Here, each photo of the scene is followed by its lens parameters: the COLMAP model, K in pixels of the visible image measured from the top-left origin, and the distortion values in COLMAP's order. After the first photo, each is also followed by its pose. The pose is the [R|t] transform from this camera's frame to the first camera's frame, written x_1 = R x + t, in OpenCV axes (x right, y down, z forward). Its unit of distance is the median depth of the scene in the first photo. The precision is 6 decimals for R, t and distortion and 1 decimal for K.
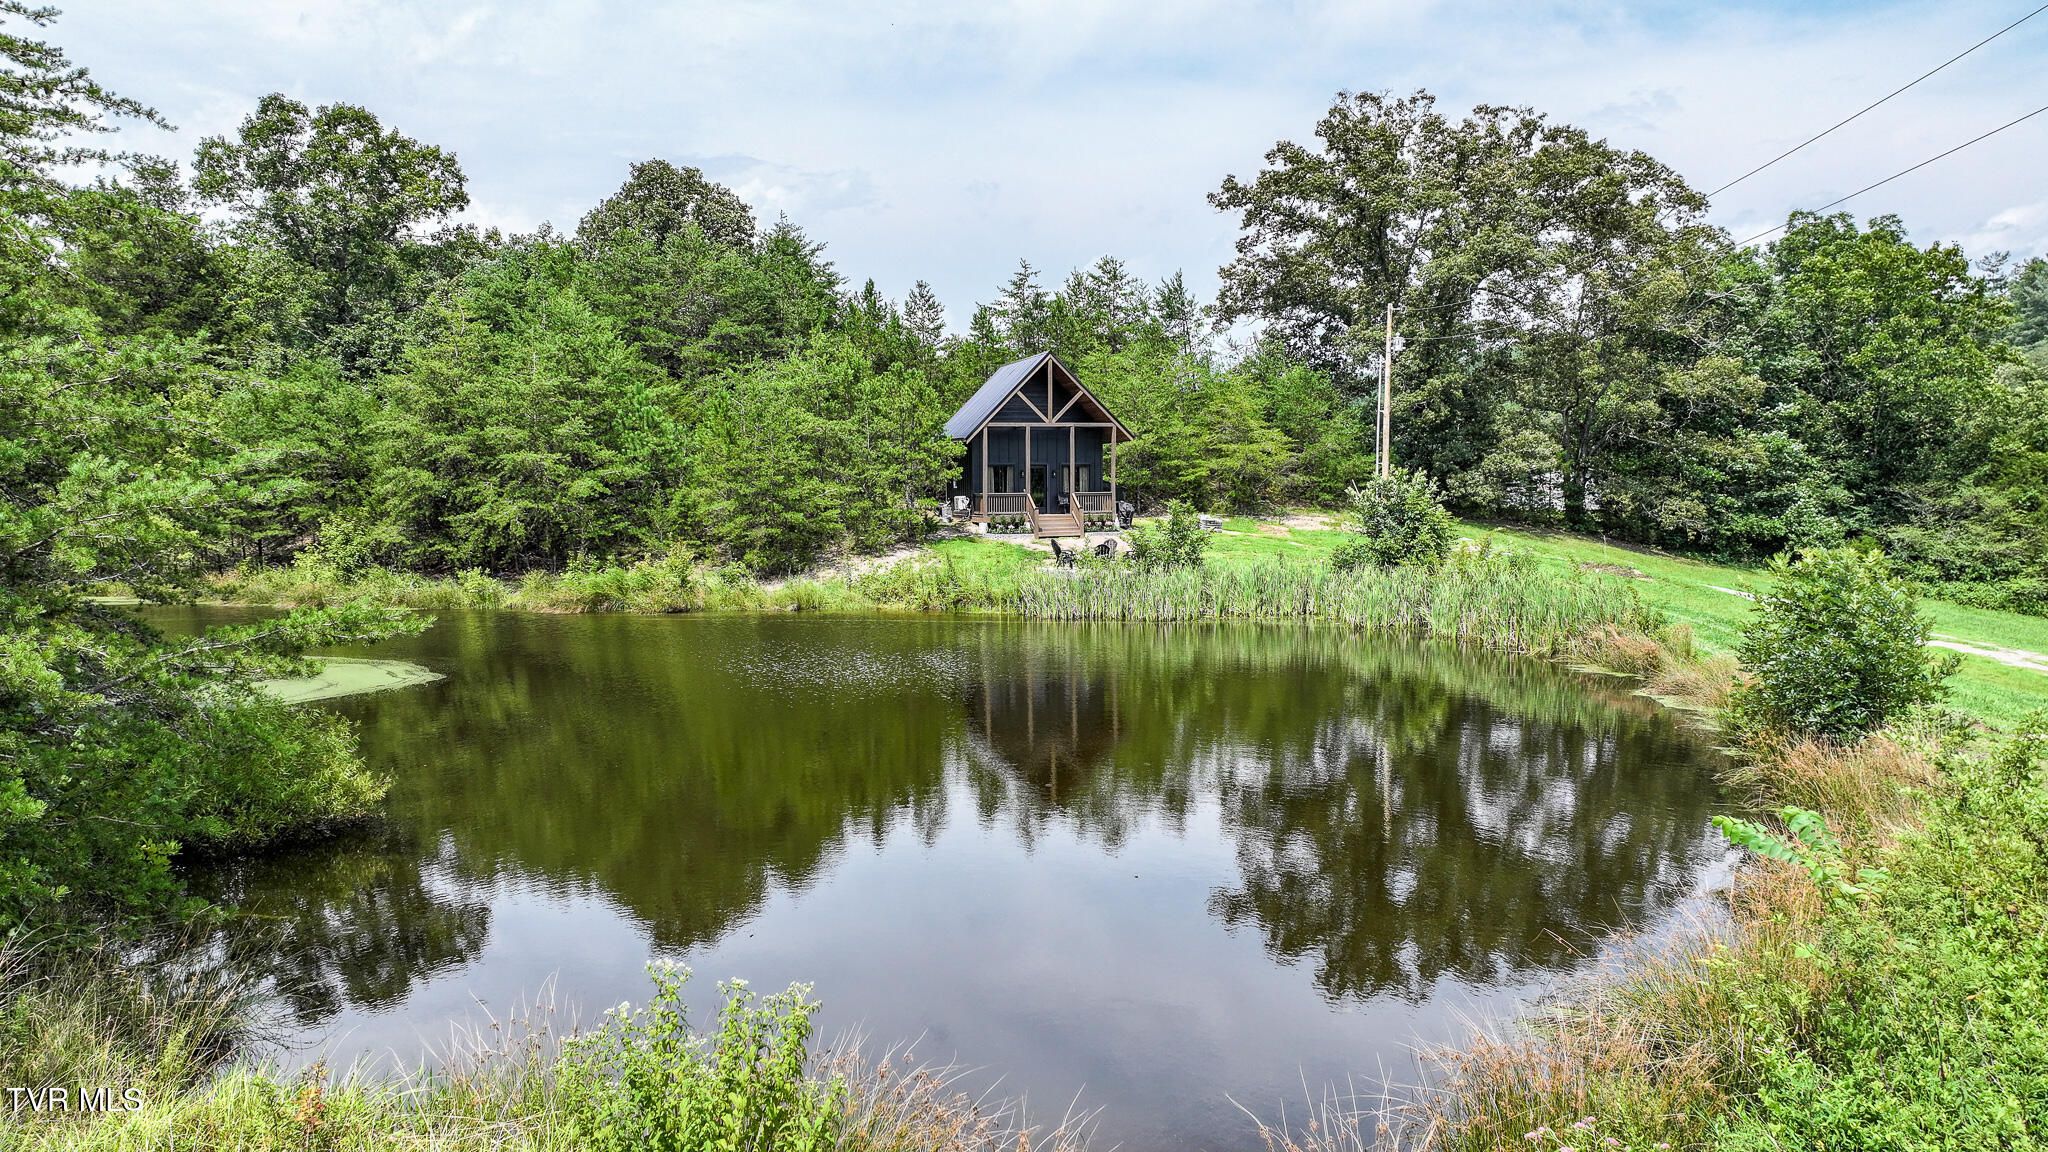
lens RADIAL K [[1446.7, 0, 1024.0], [0, 1446.7, 576.0], [0, 0, 1]] dist [-0.002228, 0.029192]
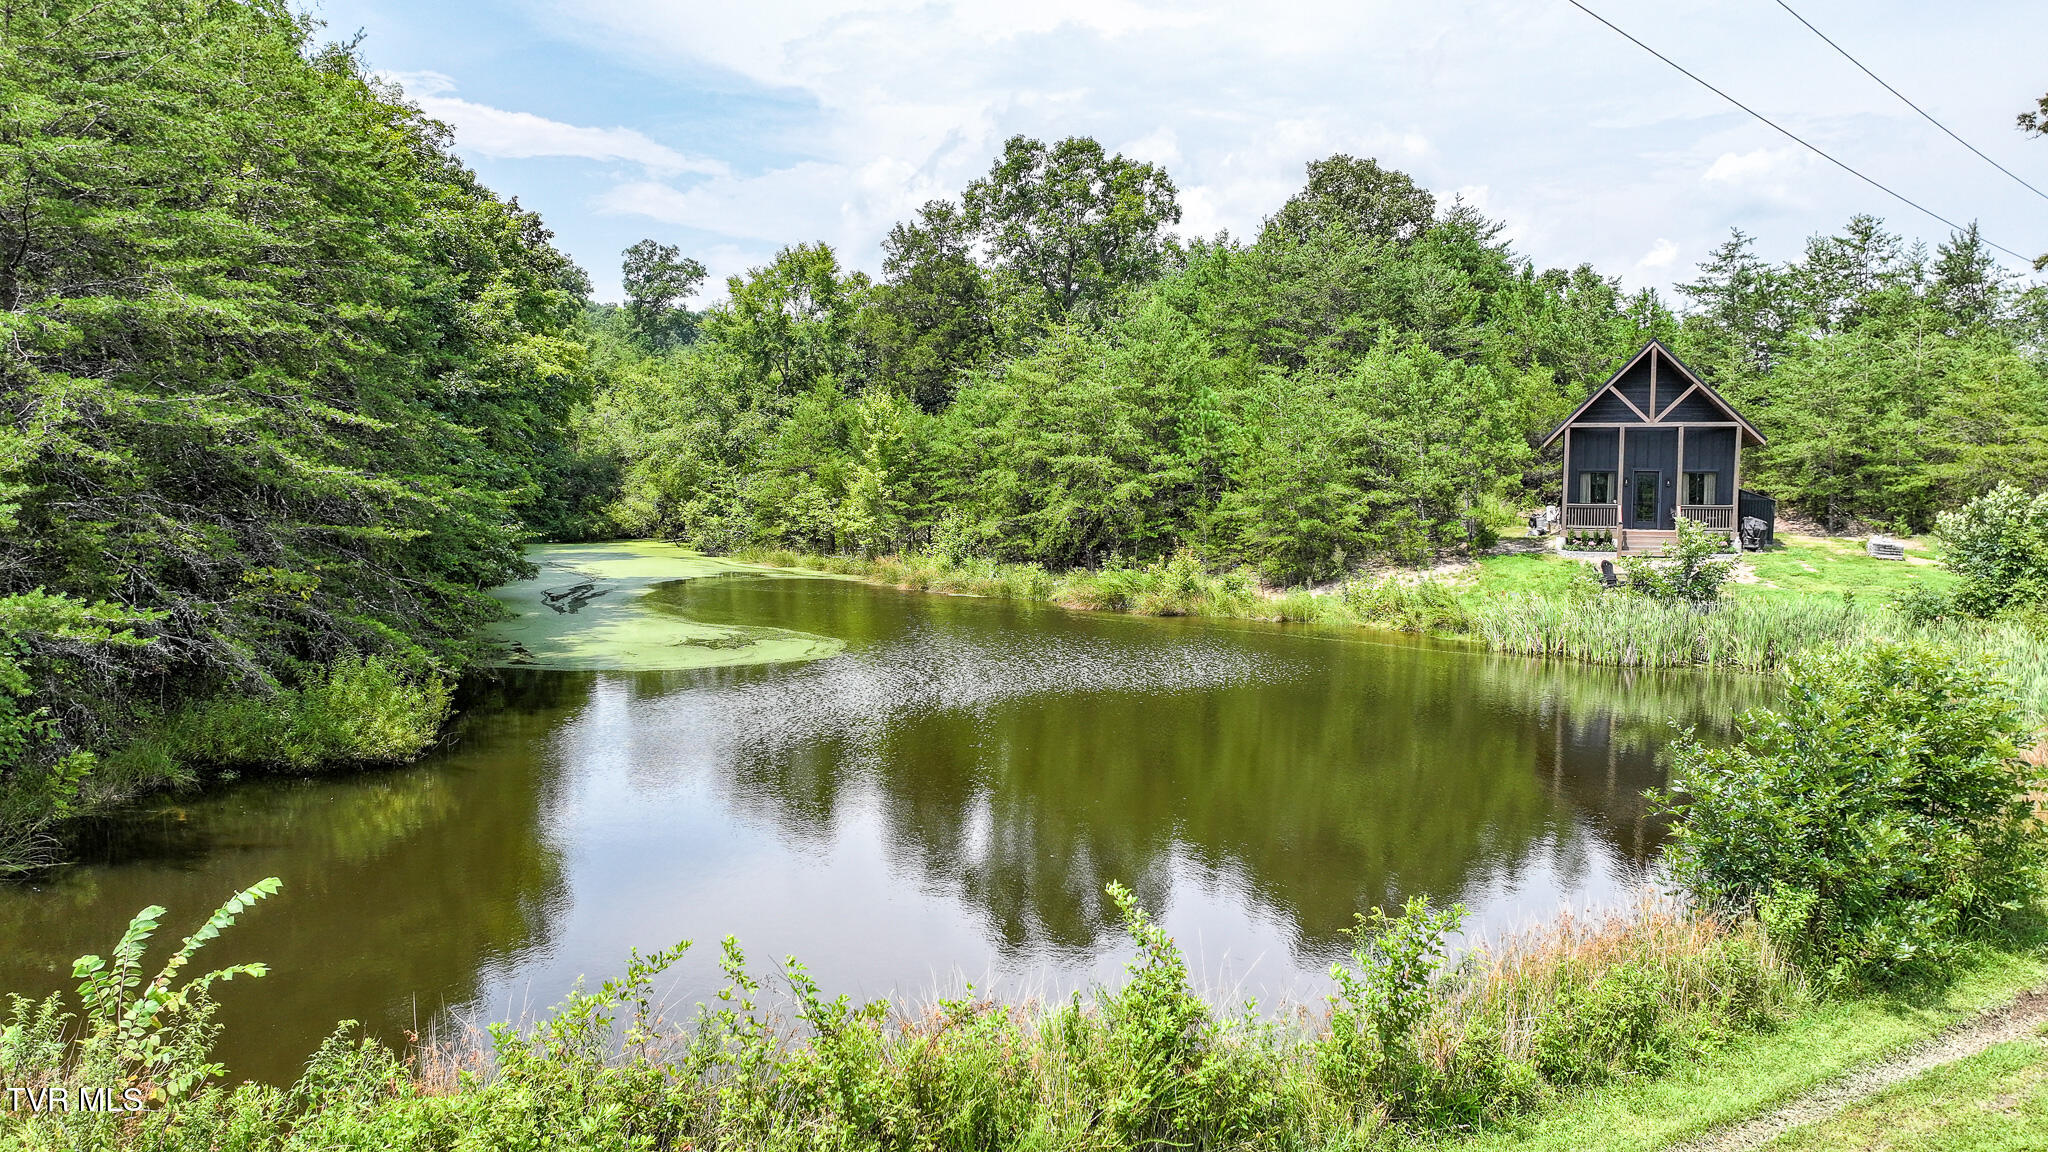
lens RADIAL K [[1480.0, 0, 1024.0], [0, 1480.0, 576.0], [0, 0, 1]] dist [-0.000760, 0.026907]
pose [[0.817454, 0.051632, -0.573675, 0.213431], [-0.048781, 0.998602, 0.020368, -0.015001], [0.573924, 0.011335, 0.818830, 0.072329]]
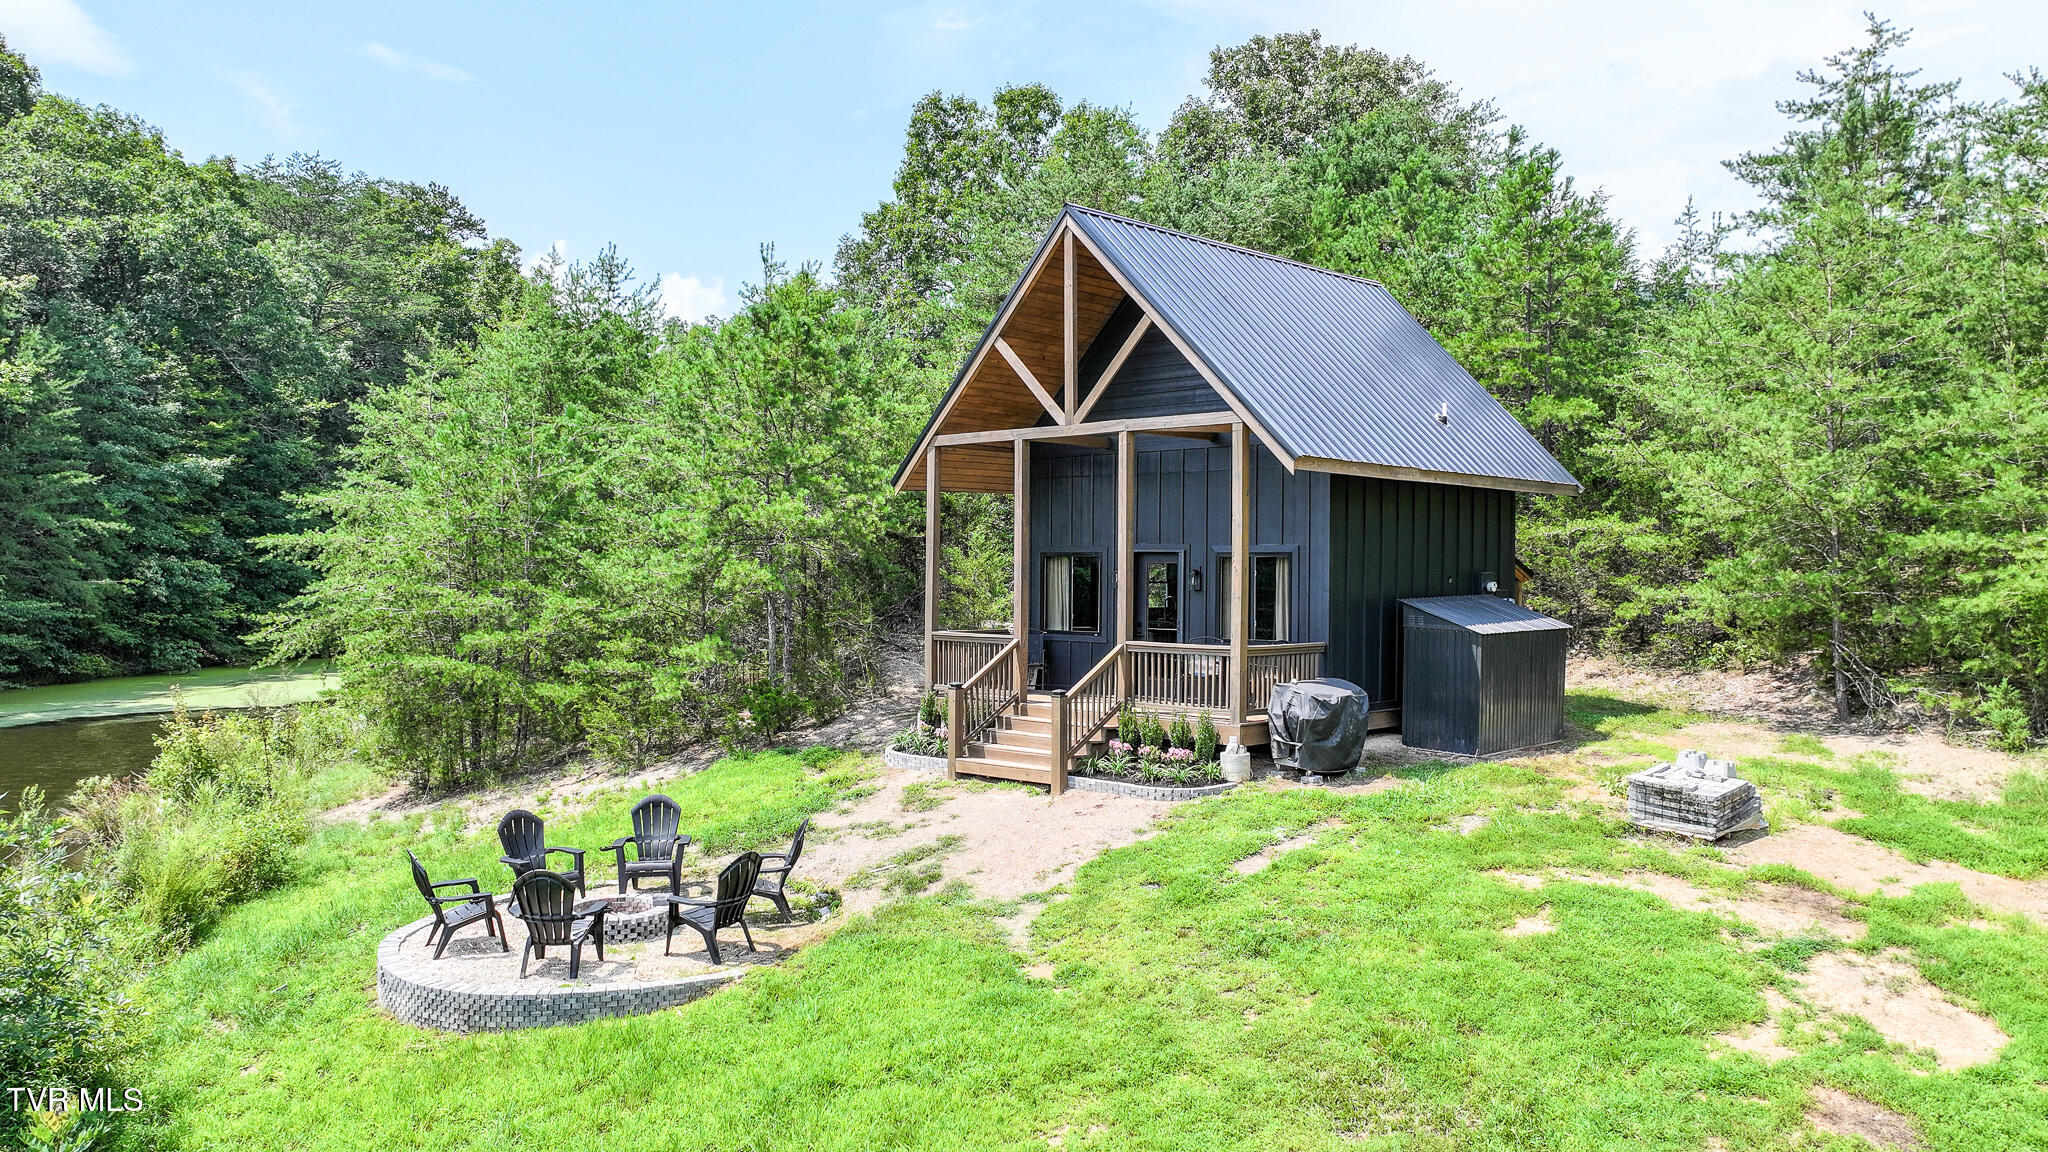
lens RADIAL K [[1496.4, 0, 1024.0], [0, 1496.4, 576.0], [0, 0, 1]] dist [0.000432, 0.001168]
pose [[0.508973, 0.015639, -0.860641, 0.293080], [-0.065162, 0.997666, -0.020407, -0.062387], [0.858313, 0.066468, 0.508804, 0.794619]]
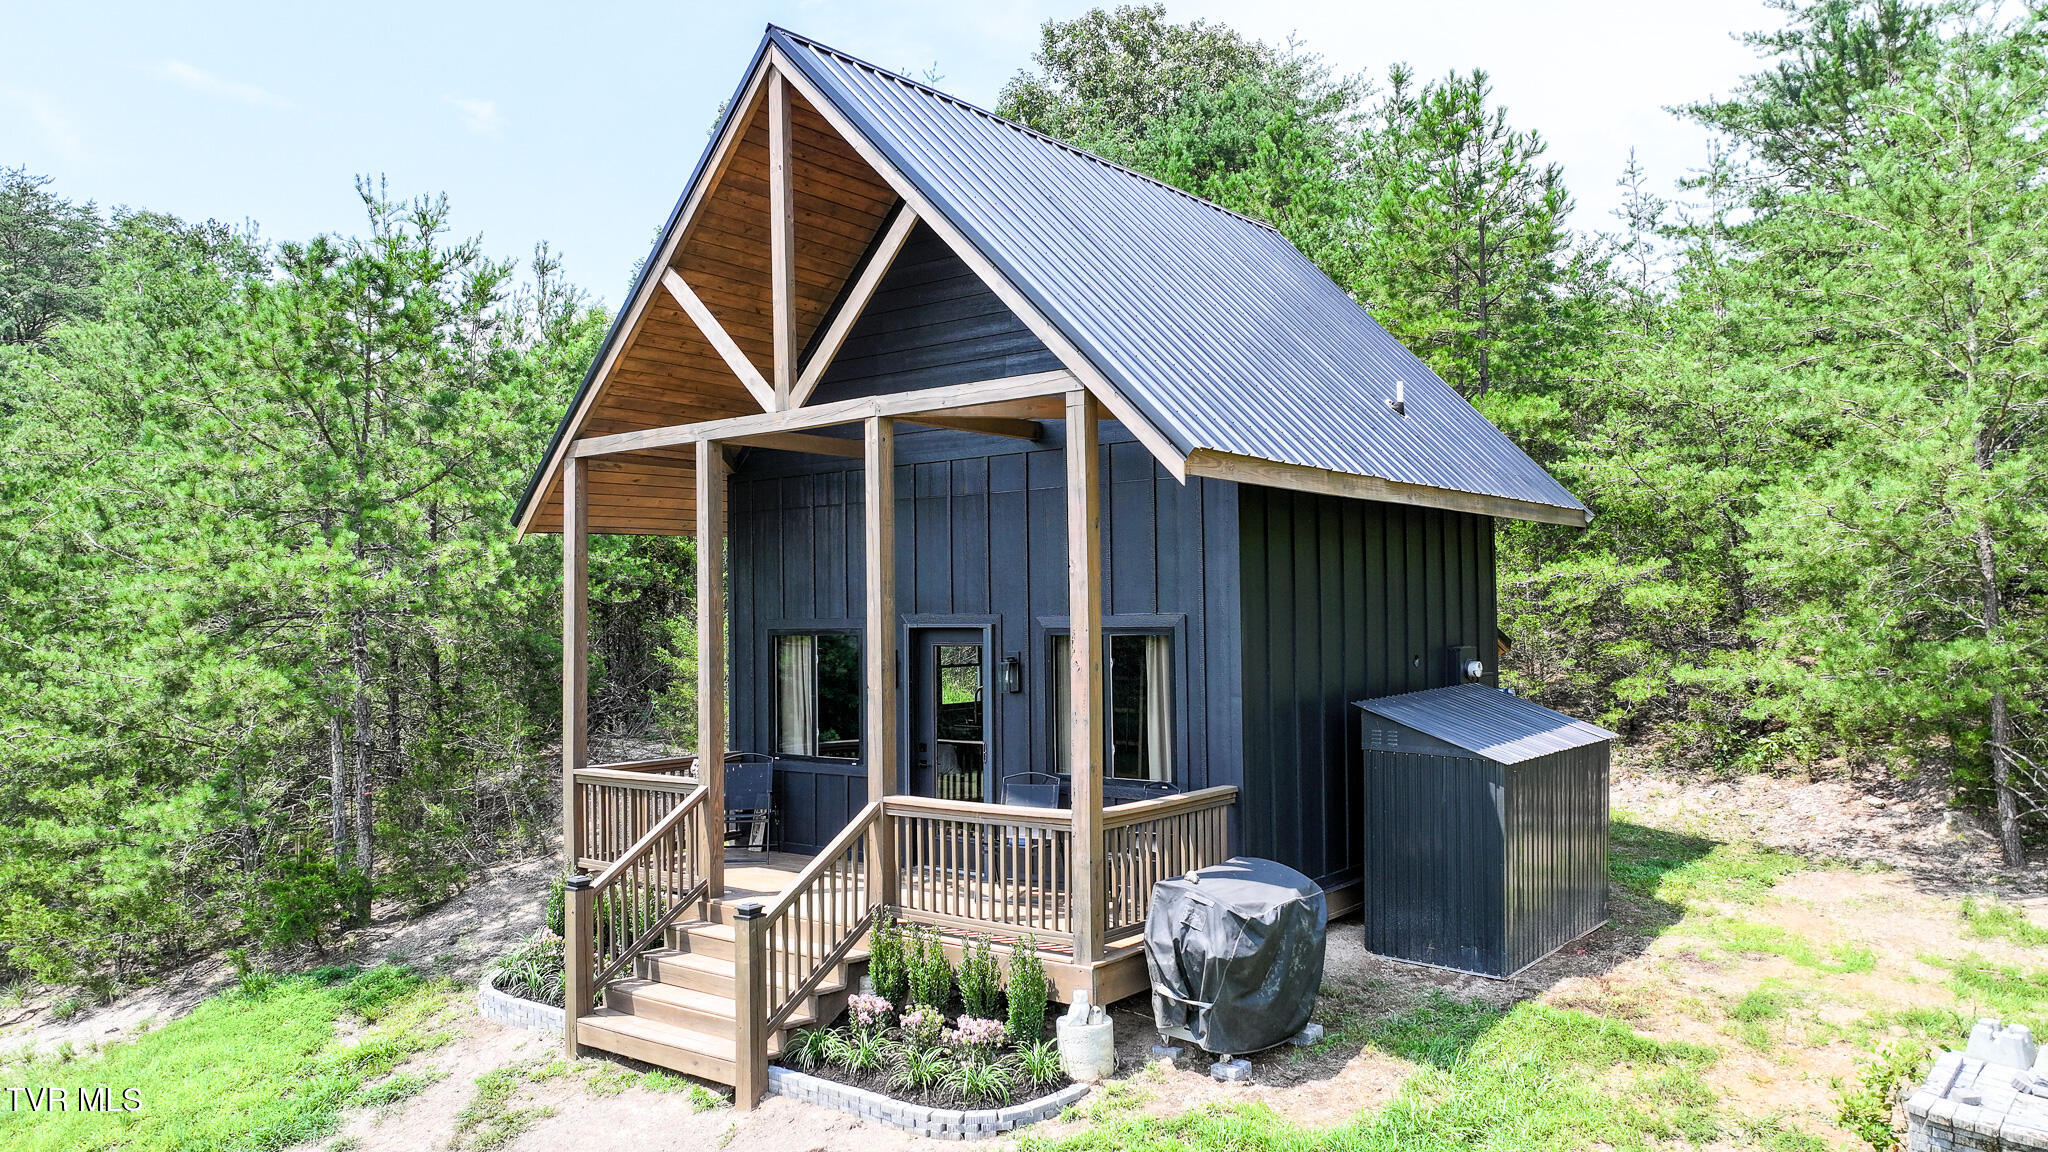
lens RADIAL K [[1452.7, 0, 1024.0], [0, 1452.7, 576.0], [0, 0, 1]] dist [0.007230, 0.013714]
pose [[0.593755, -0.023084, -0.804315, 0.179054], [-0.041670, 0.997365, -0.059386, -0.072695], [0.803566, 0.068776, 0.591228, 0.885821]]
